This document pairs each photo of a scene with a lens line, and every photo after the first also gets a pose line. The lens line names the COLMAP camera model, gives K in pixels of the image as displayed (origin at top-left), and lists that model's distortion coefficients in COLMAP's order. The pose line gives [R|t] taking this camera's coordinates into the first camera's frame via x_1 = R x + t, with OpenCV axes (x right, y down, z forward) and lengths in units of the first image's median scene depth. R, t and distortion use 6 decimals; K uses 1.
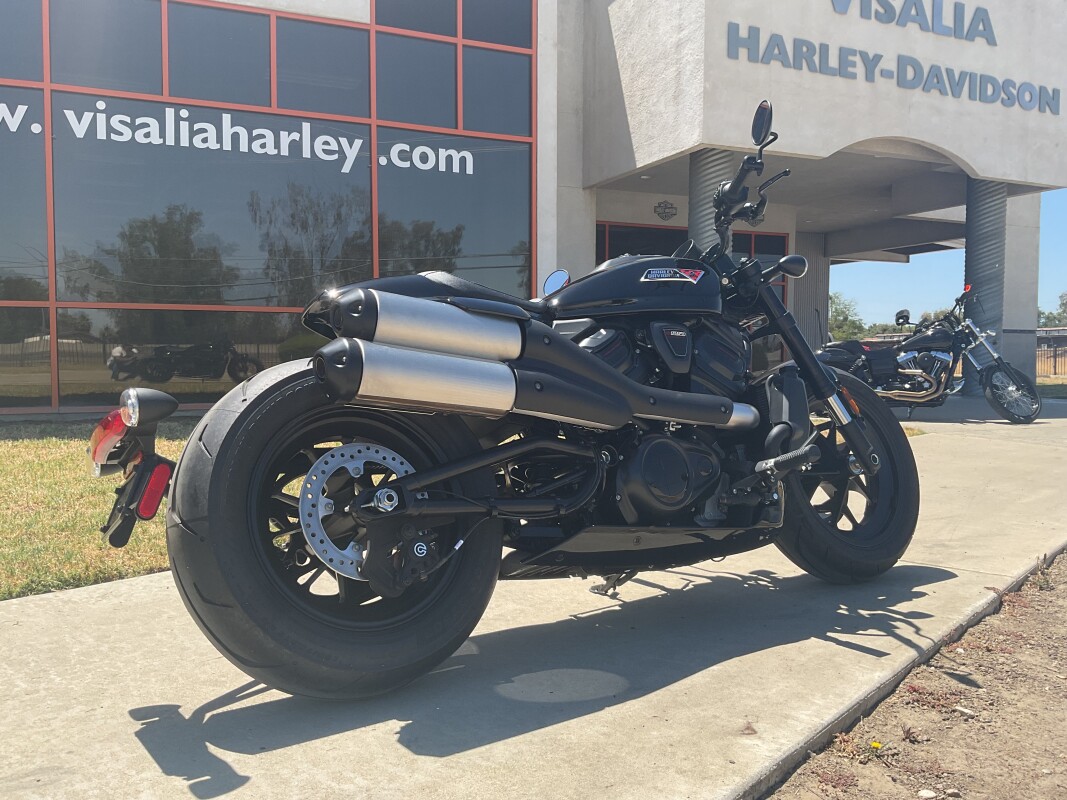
lens RADIAL K [[876.2, 0, 534.4], [0, 876.2, 403.1], [0, 0, 1]] dist [0.037682, -0.081442]
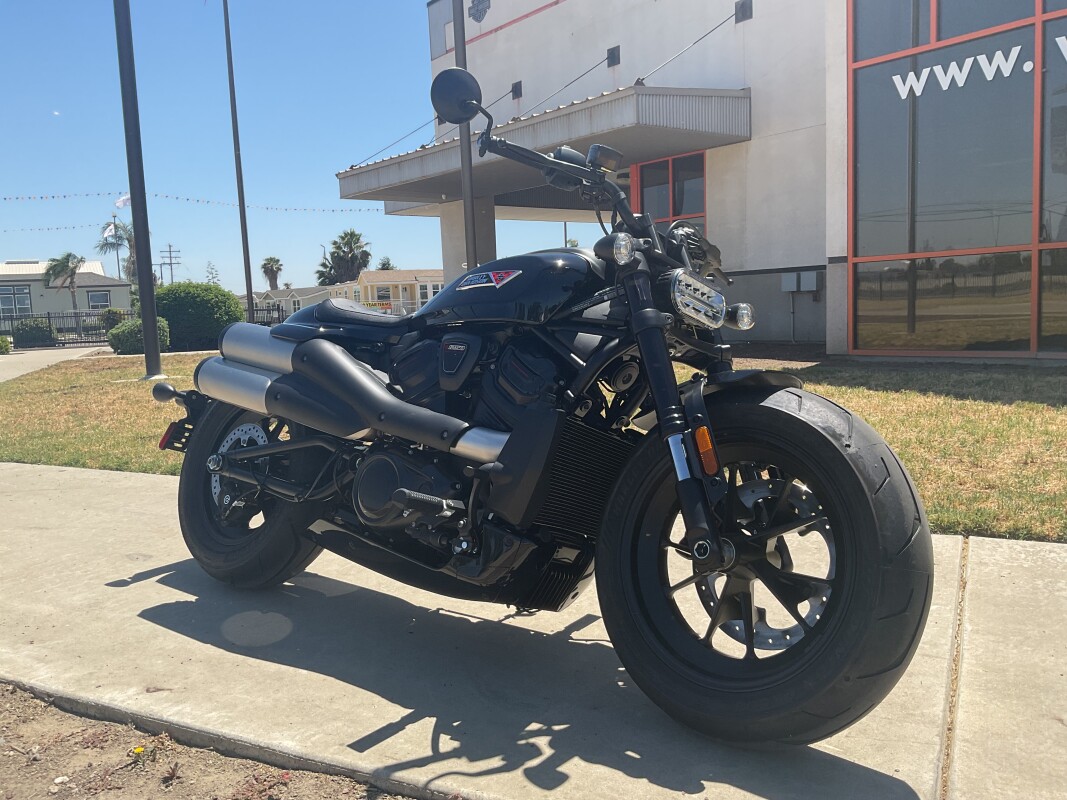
lens RADIAL K [[876.2, 0, 535.2], [0, 876.2, 405.6], [0, 0, 1]] dist [0.037682, -0.081442]
pose [[0.253047, 0.096982, -0.962581, 1.057283], [-0.008813, 0.995153, 0.097947, -0.107468], [0.967414, -0.016302, 0.252675, 0.831518]]
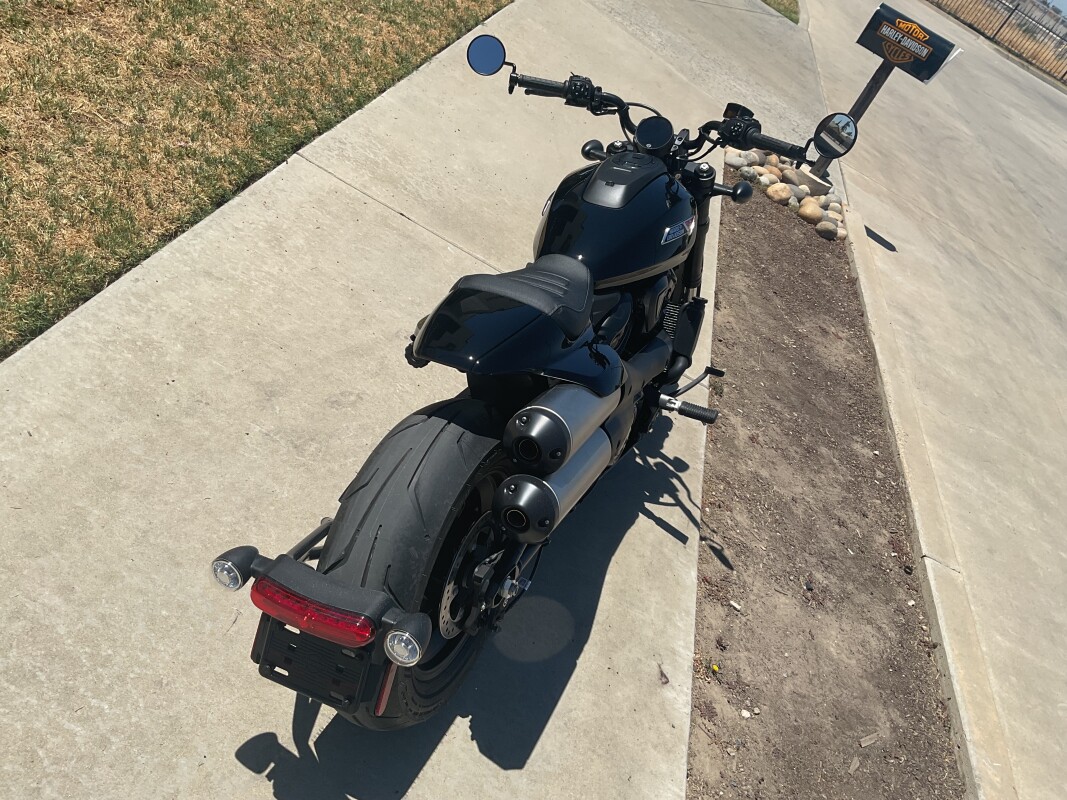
lens RADIAL K [[876.2, 0, 526.3], [0, 876.2, 395.8], [0, 0, 1]] dist [0.037682, -0.081442]
pose [[0.800550, 0.015233, 0.599073, -0.573940], [-0.407996, 0.746064, 0.526240, -0.458494], [-0.438931, -0.665700, 0.603476, 0.358123]]
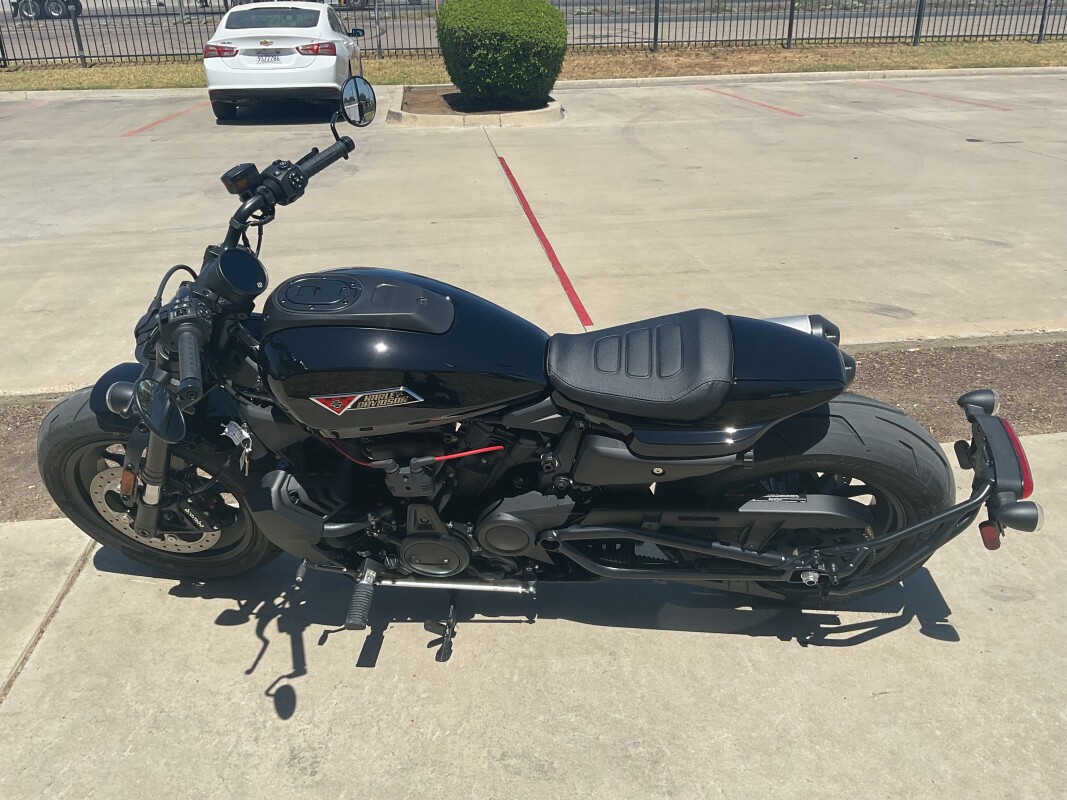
lens RADIAL K [[876.2, 0, 530.6], [0, 876.2, 401.4], [0, 0, 1]] dist [0.037682, -0.081442]
pose [[-0.734269, -0.275736, 0.620338, -0.501499], [0.055000, 0.886628, 0.459201, -0.436082], [-0.676627, 0.371296, -0.635858, 1.518124]]
